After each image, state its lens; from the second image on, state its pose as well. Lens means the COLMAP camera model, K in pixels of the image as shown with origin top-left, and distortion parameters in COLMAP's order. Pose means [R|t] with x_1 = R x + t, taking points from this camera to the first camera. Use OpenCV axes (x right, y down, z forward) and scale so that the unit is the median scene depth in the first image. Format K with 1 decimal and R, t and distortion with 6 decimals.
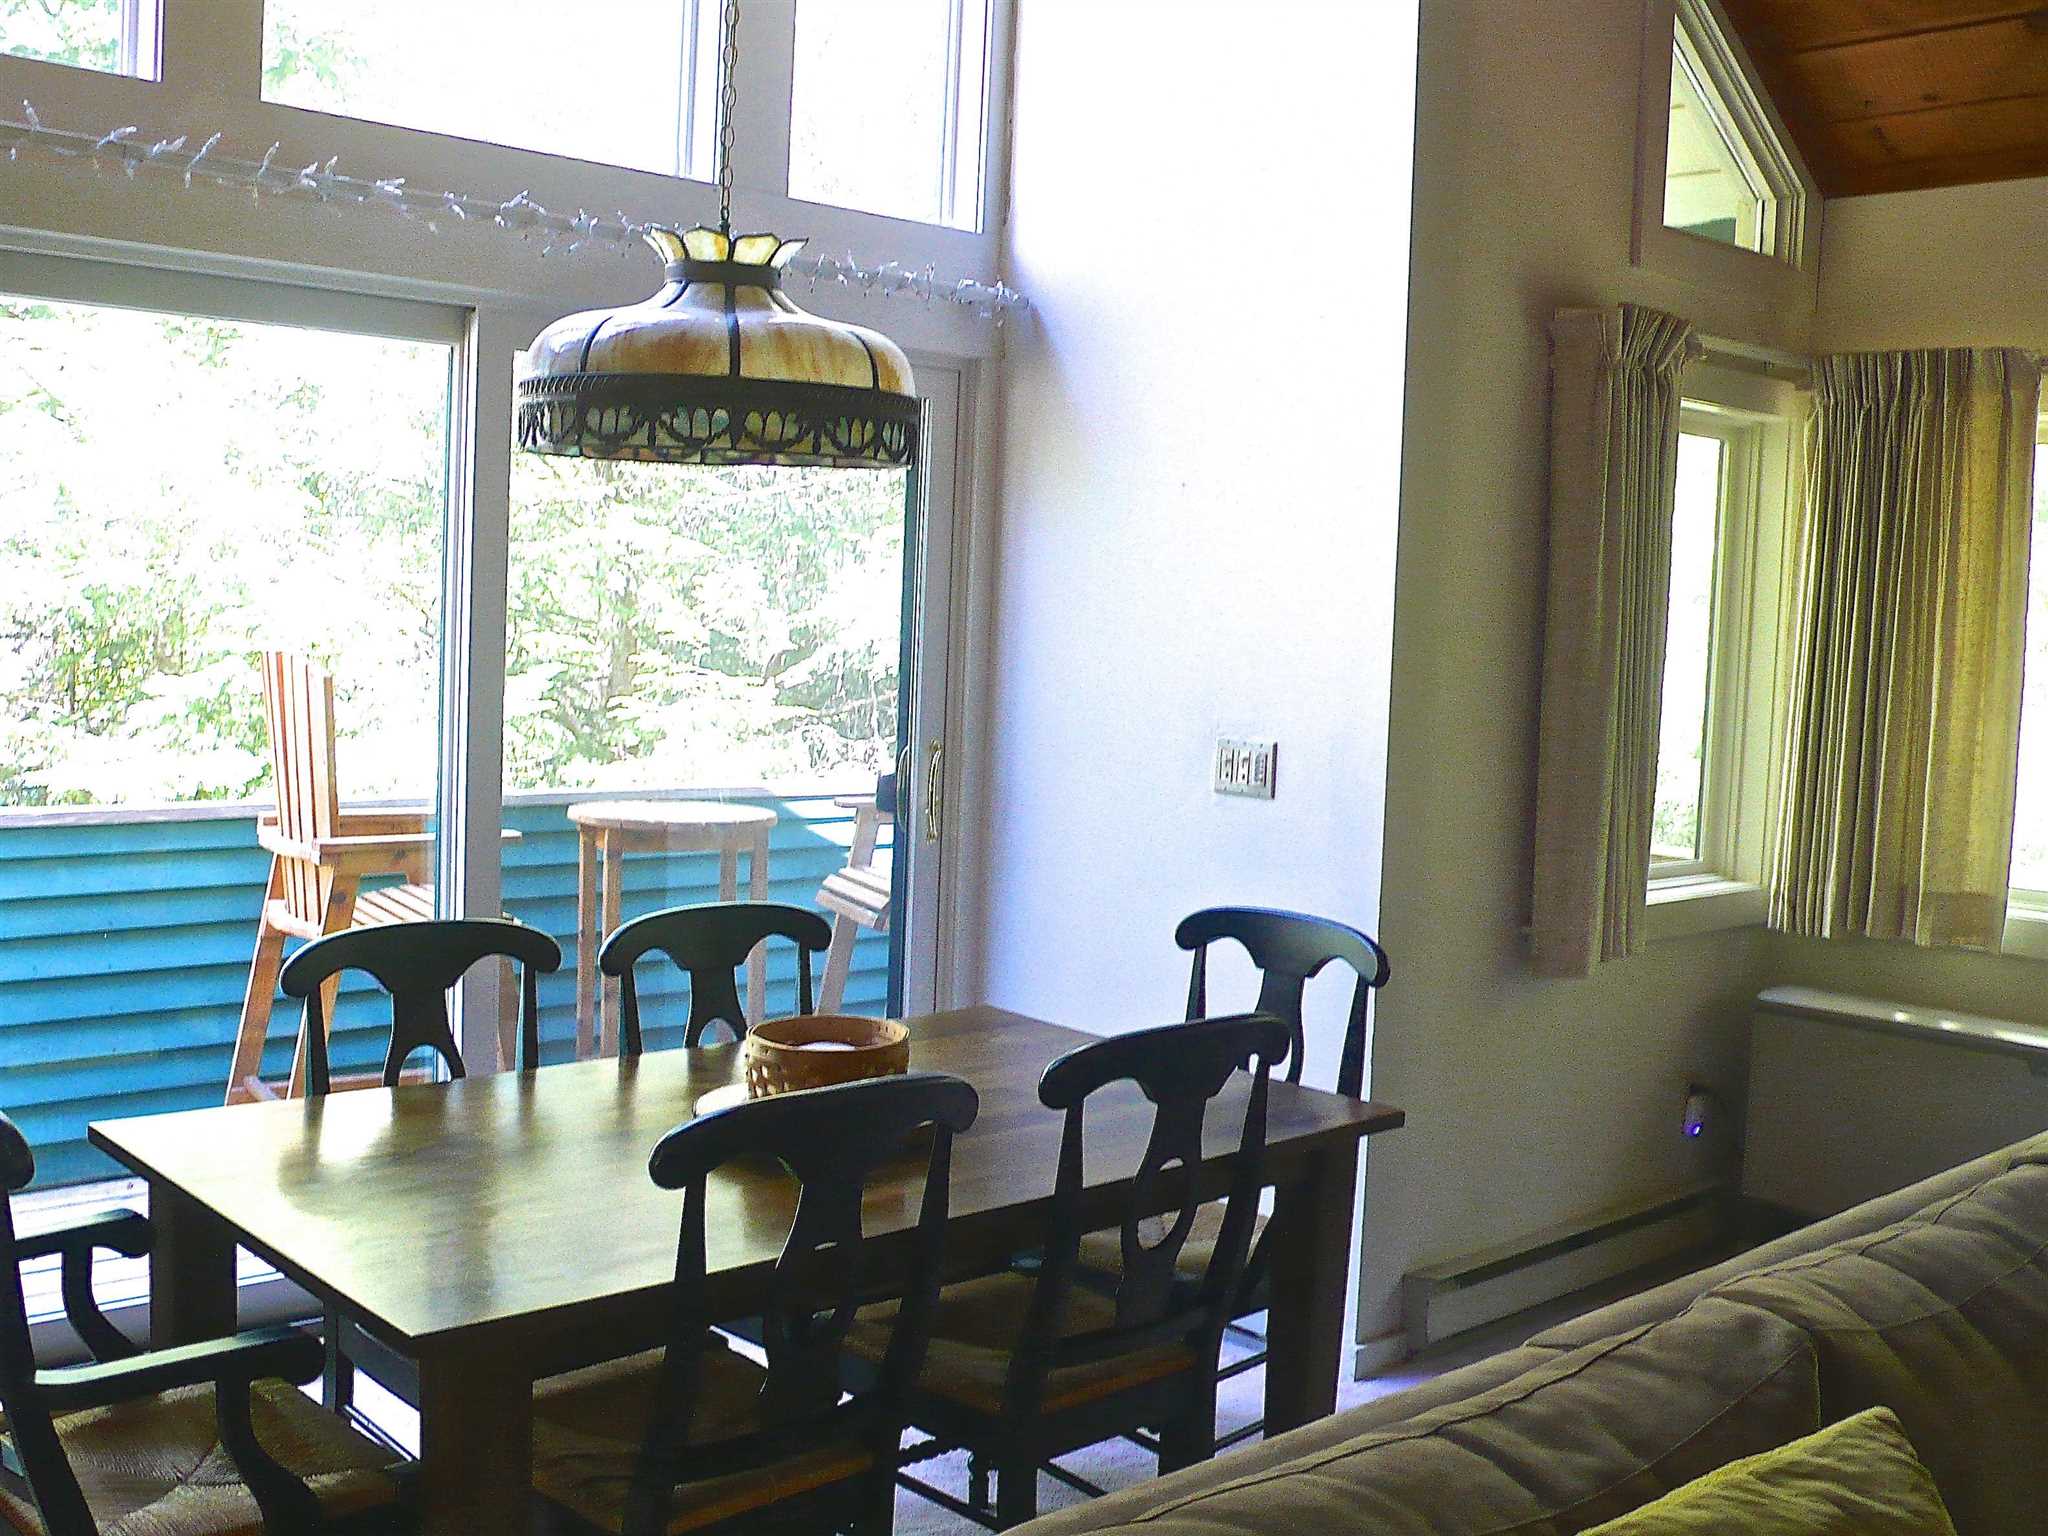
lens RADIAL K [[2113.5, 0, 1024.0], [0, 2113.5, 768.0], [0, 0, 1]] dist [-0.105955, 0.022206]
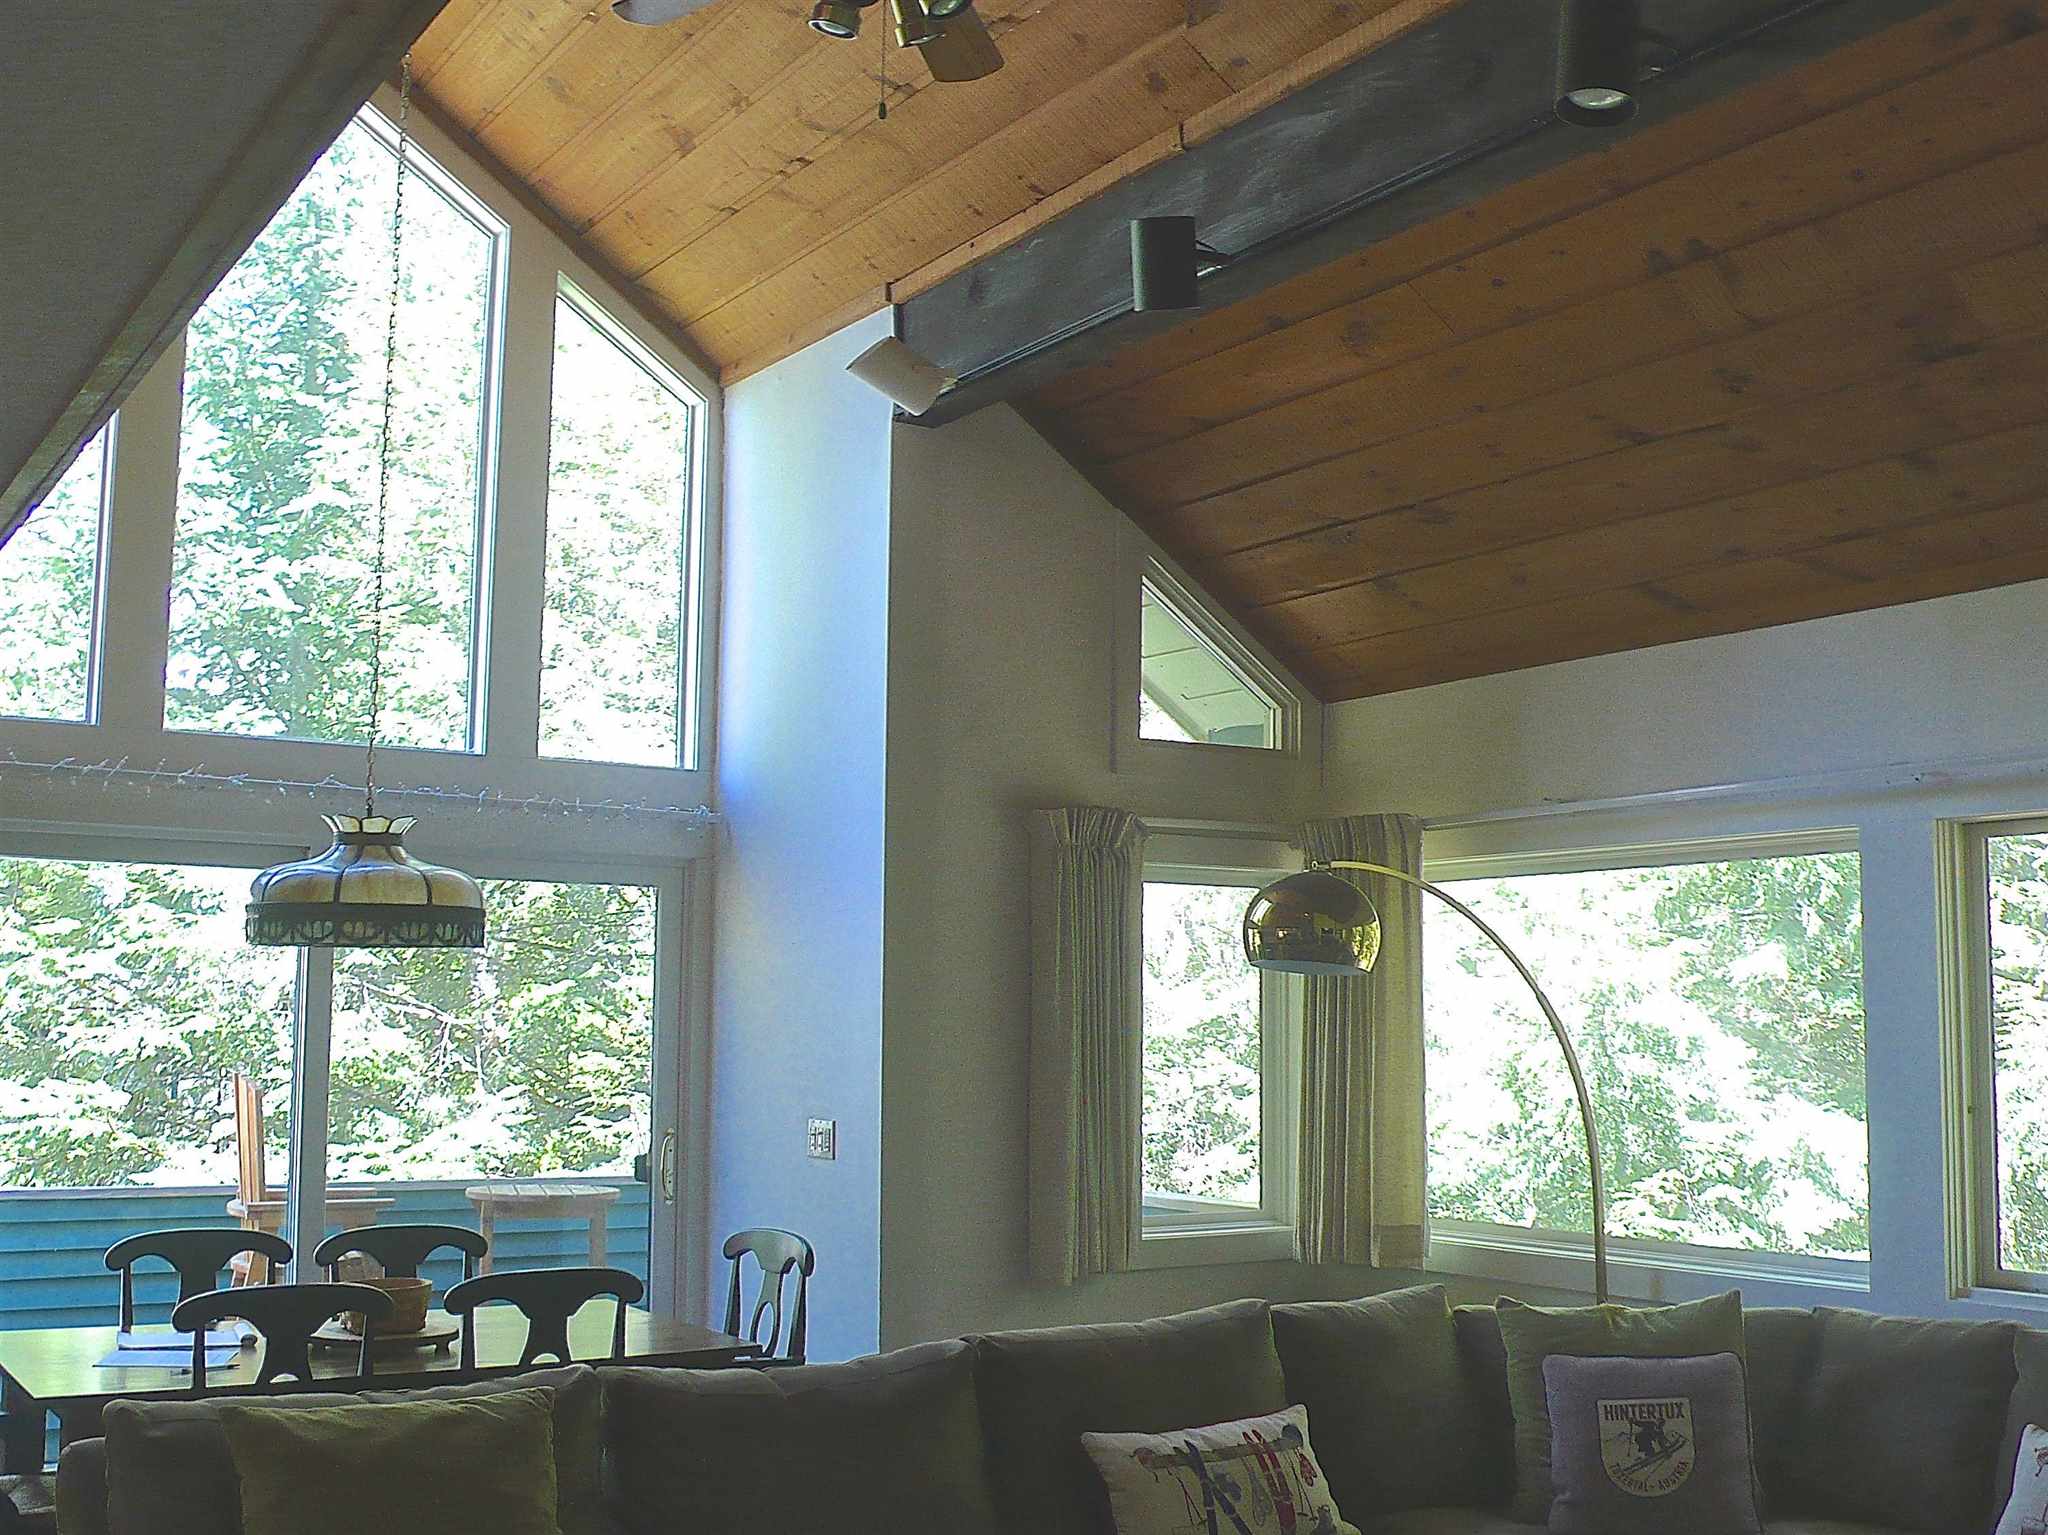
lens RADIAL K [[2216.5, 0, 1008.3], [0, 2216.5, 773.8], [0, 0, 1]] dist [-0.101129, 0.039166]
pose [[0.984814, -0.050089, -0.166230, 0.486793], [0.016772, 0.980447, -0.196068, 0.052393], [0.172800, 0.190302, 0.966398, -0.469249]]
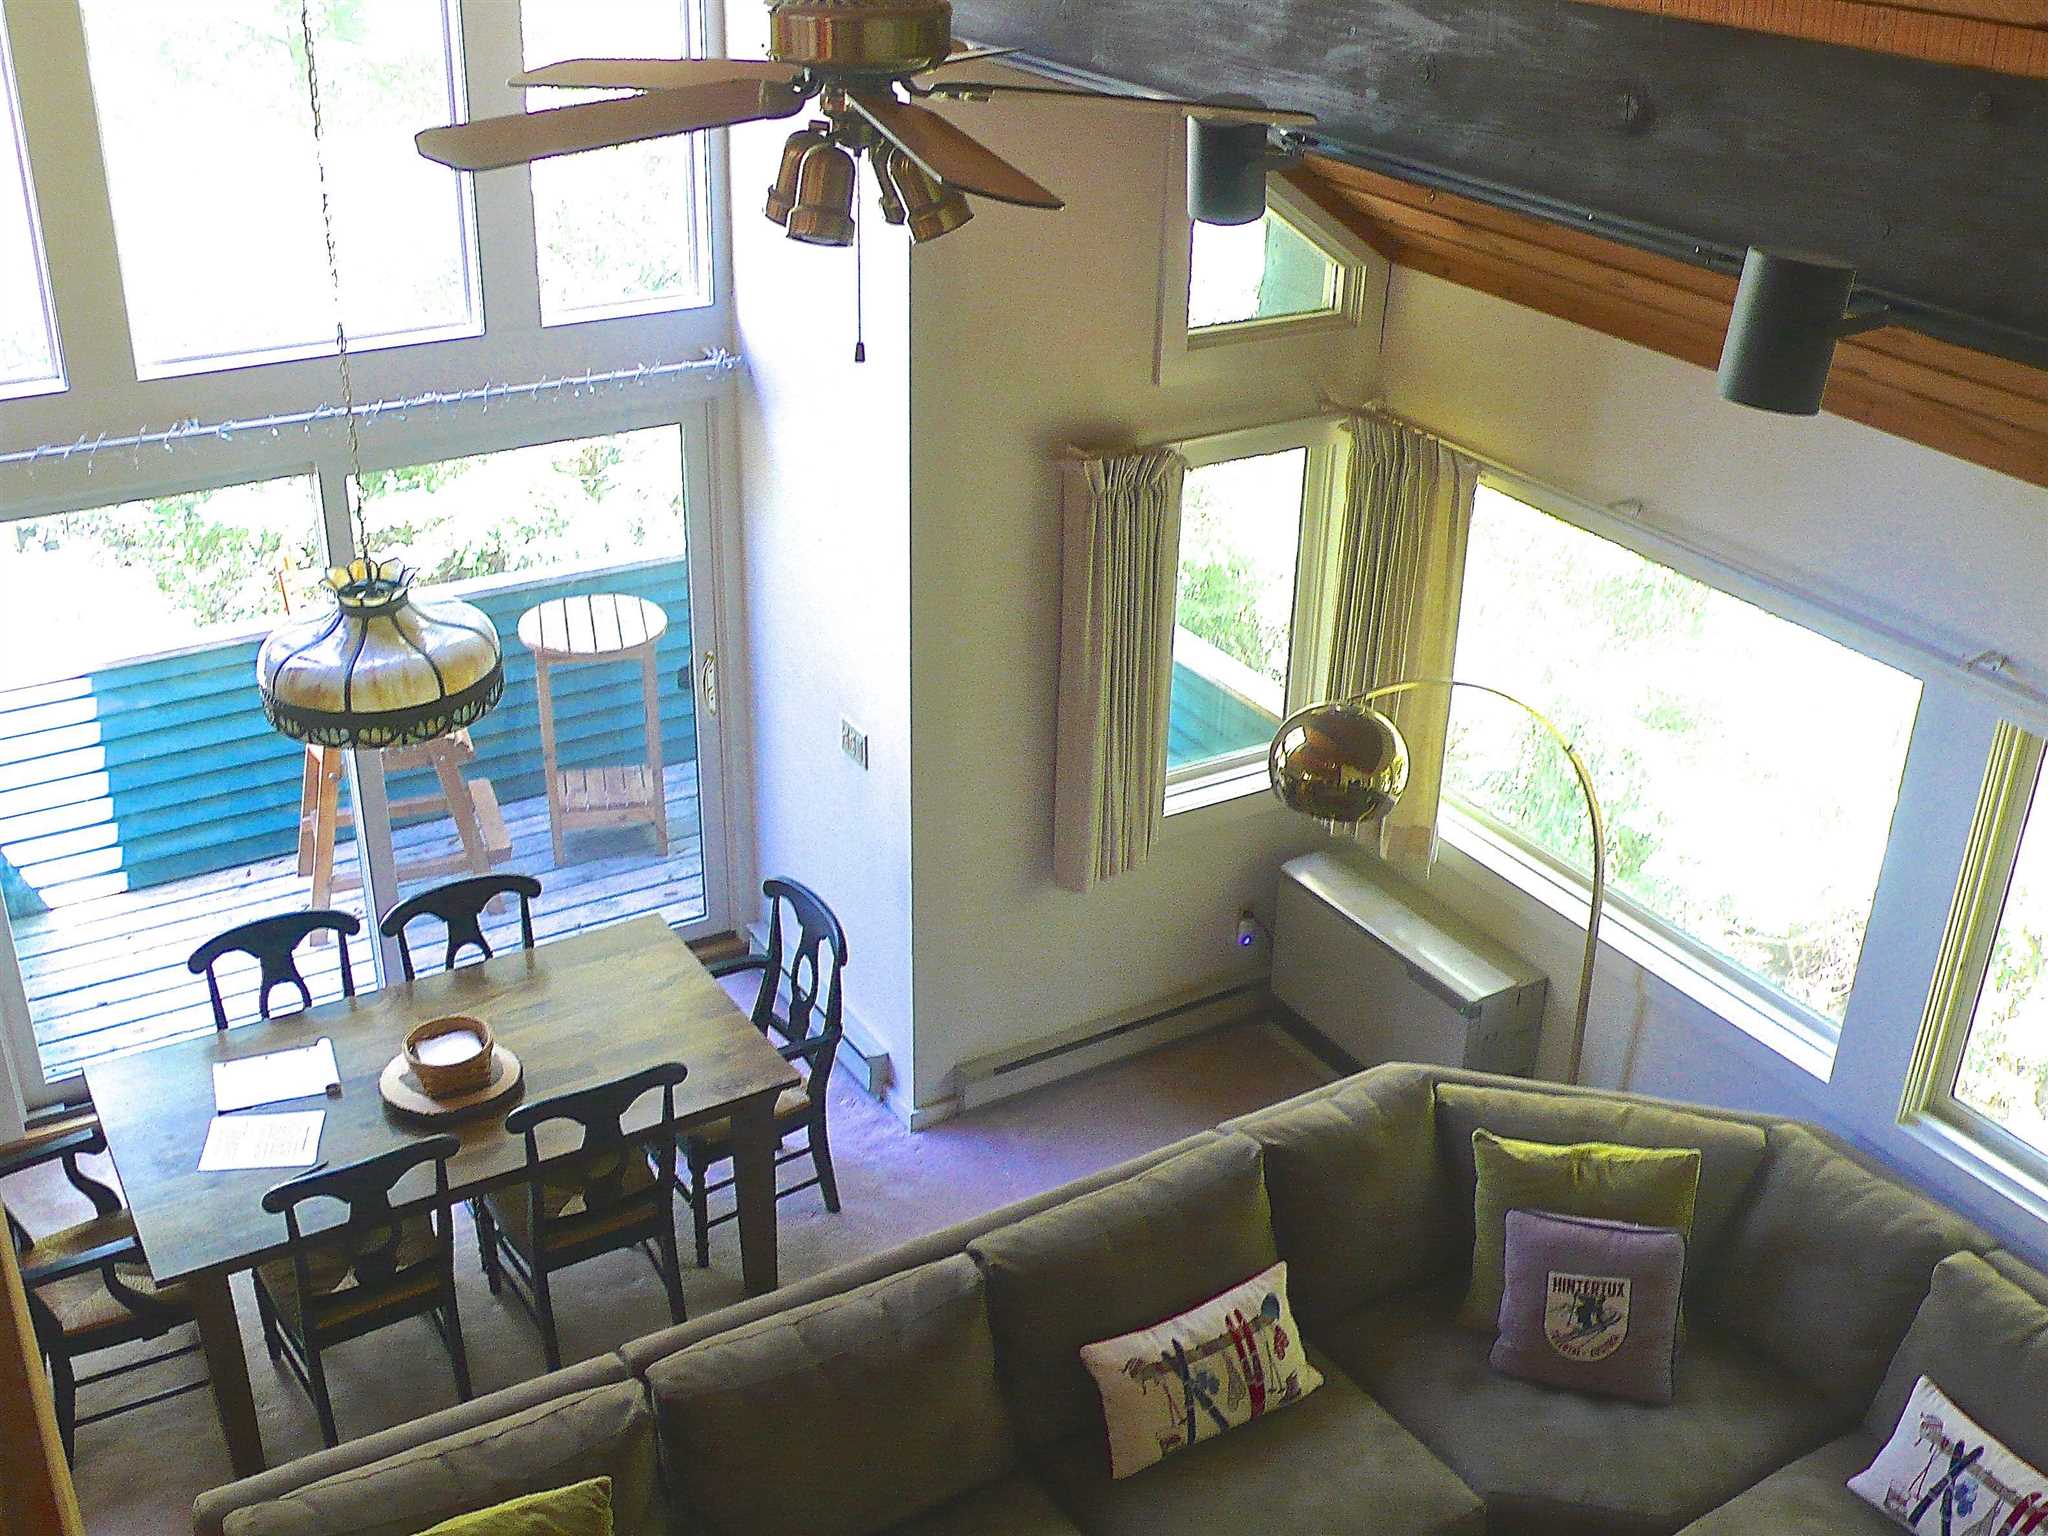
lens RADIAL K [[2113.5, 0, 1024.0], [0, 2113.5, 768.0], [0, 0, 1]] dist [-0.105955, 0.022206]
pose [[0.980746, 0.070335, -0.182180, 0.485242], [0.001552, 0.930052, 0.367424, -0.518421], [0.195280, -0.360632, 0.912036, -0.321370]]
